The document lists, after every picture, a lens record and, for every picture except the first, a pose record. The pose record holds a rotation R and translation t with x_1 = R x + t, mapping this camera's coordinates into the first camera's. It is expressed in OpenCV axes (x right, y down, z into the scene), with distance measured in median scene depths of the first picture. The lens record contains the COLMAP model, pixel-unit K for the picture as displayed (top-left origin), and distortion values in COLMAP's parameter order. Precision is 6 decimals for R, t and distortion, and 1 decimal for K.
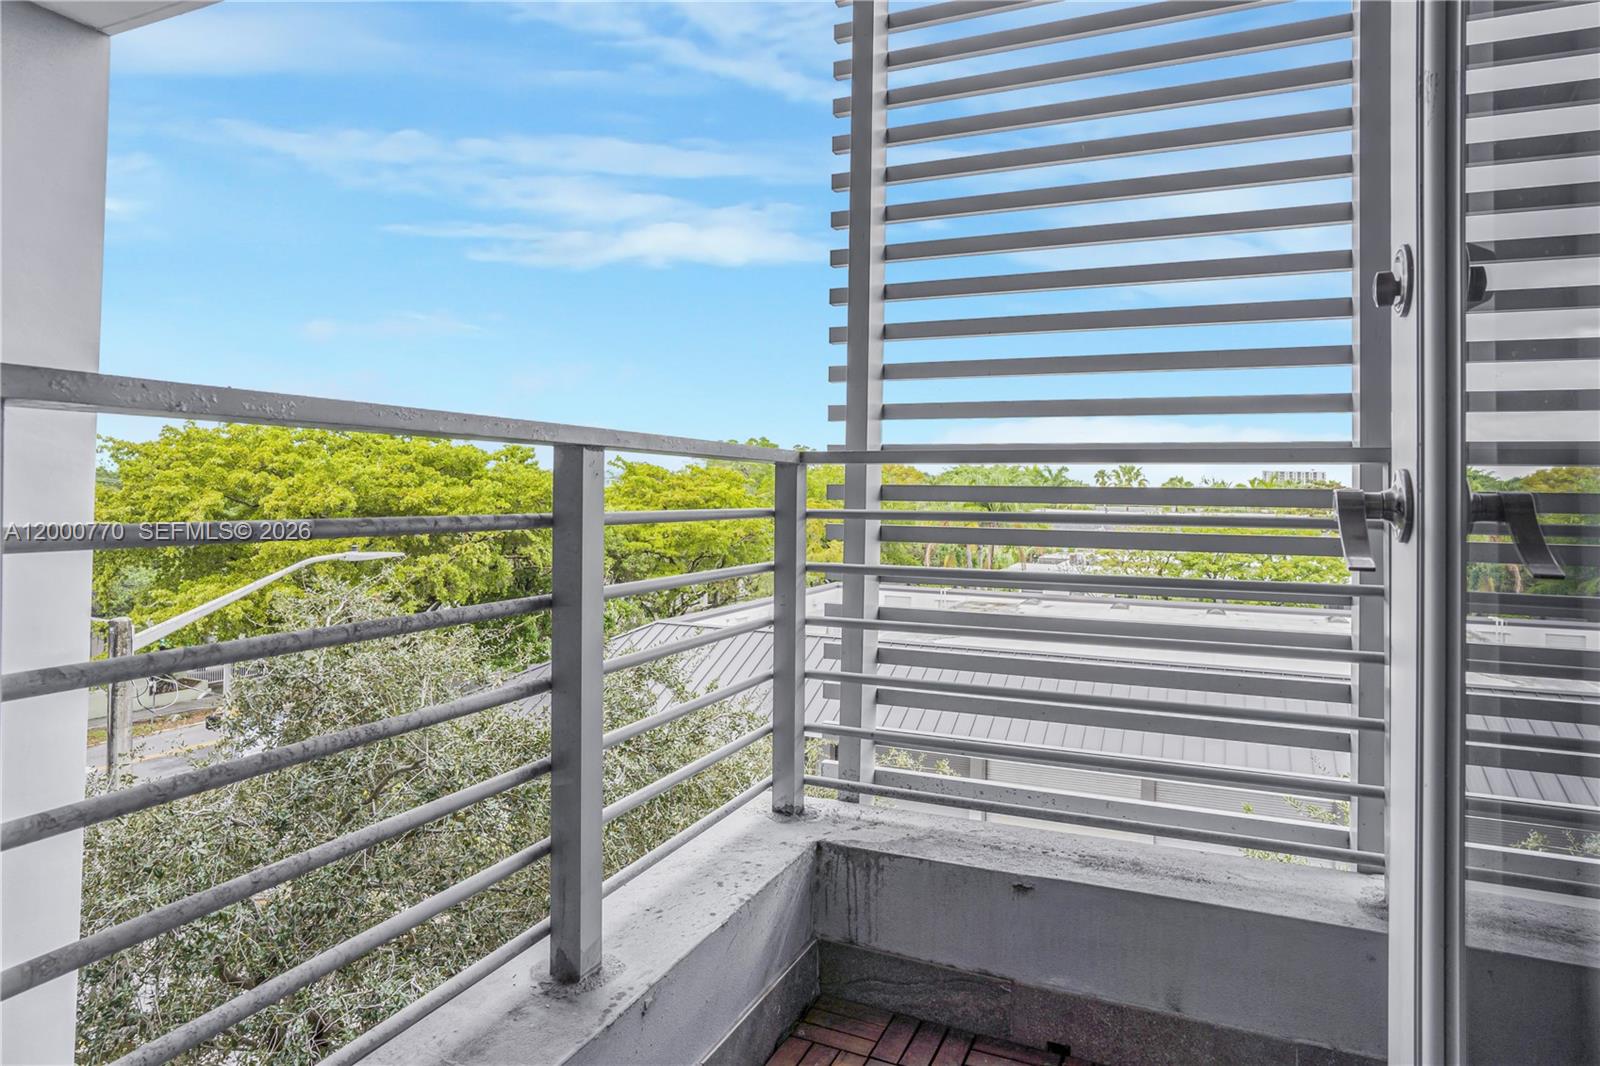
lens RADIAL K [[881.5, 0, 800.3], [0, 881.5, 482.5], [0, 0, 1]] dist [-0.001254, -0.018098]
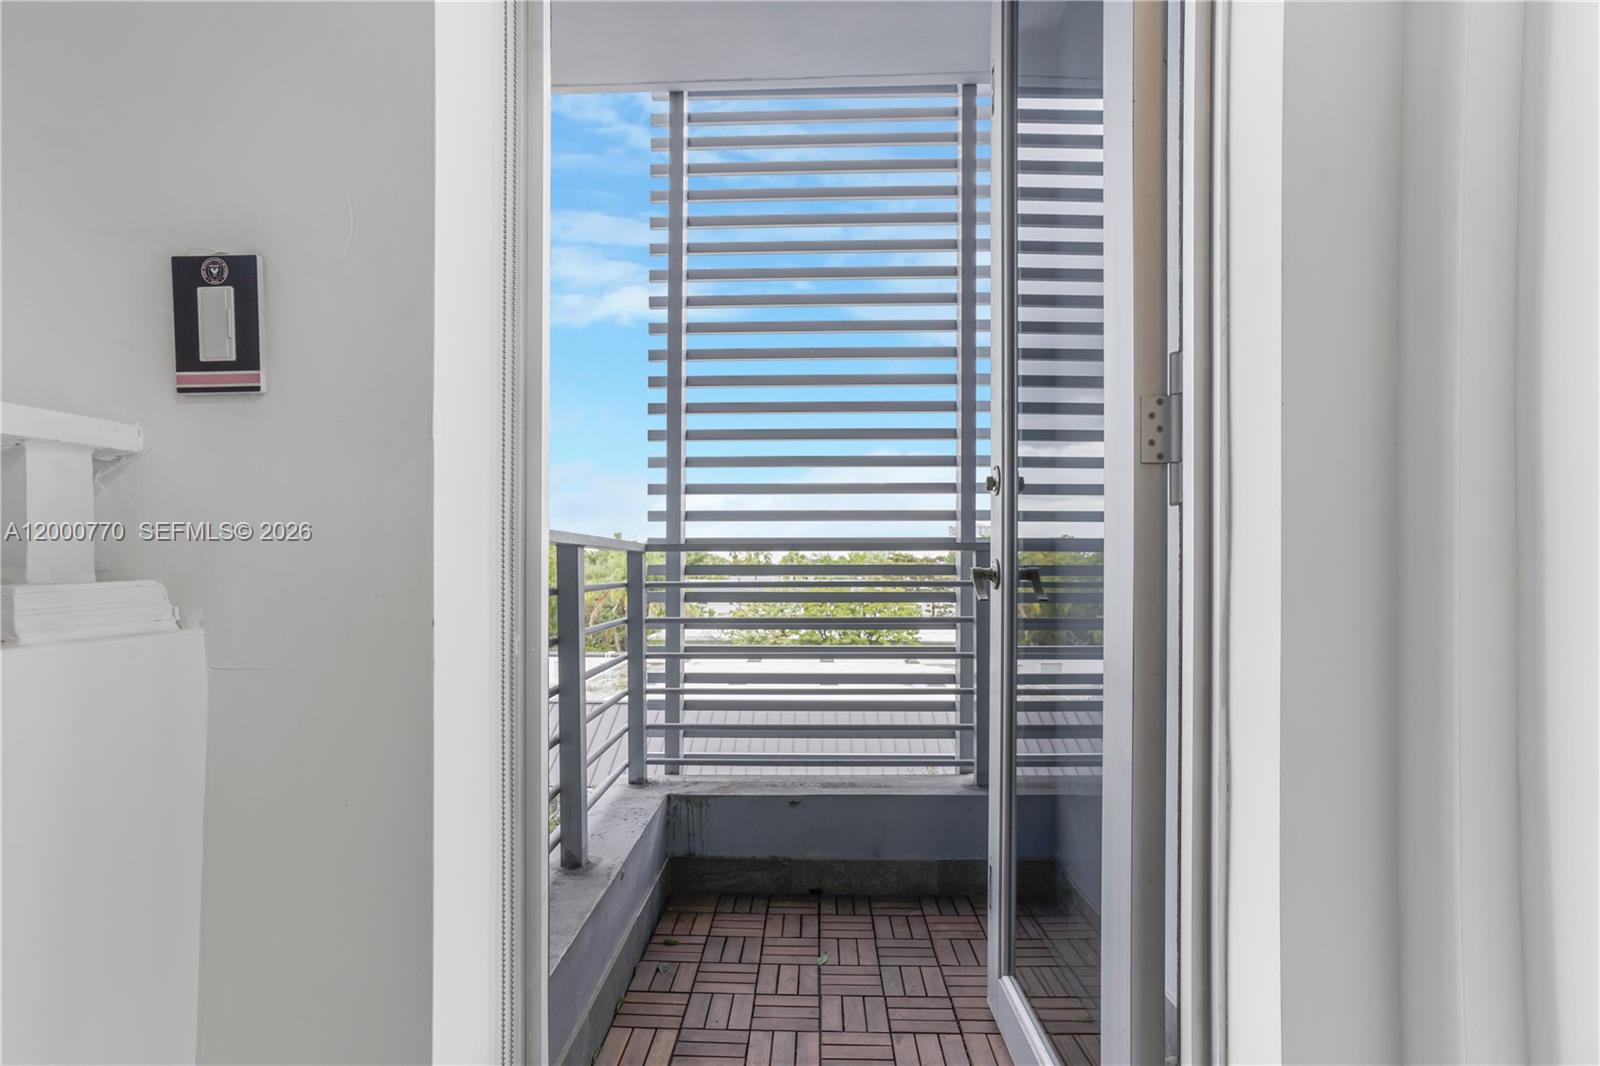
lens RADIAL K [[855.5, 0, 771.6], [0, 855.5, 564.6], [0, 0, 1]] dist [-0.003108, 0.000280]
pose [[0.919656, -0.012065, 0.392539, -0.400415], [0.007361, 0.999882, 0.013487, -0.017856], [-0.392655, -0.009514, 0.919636, -0.459032]]
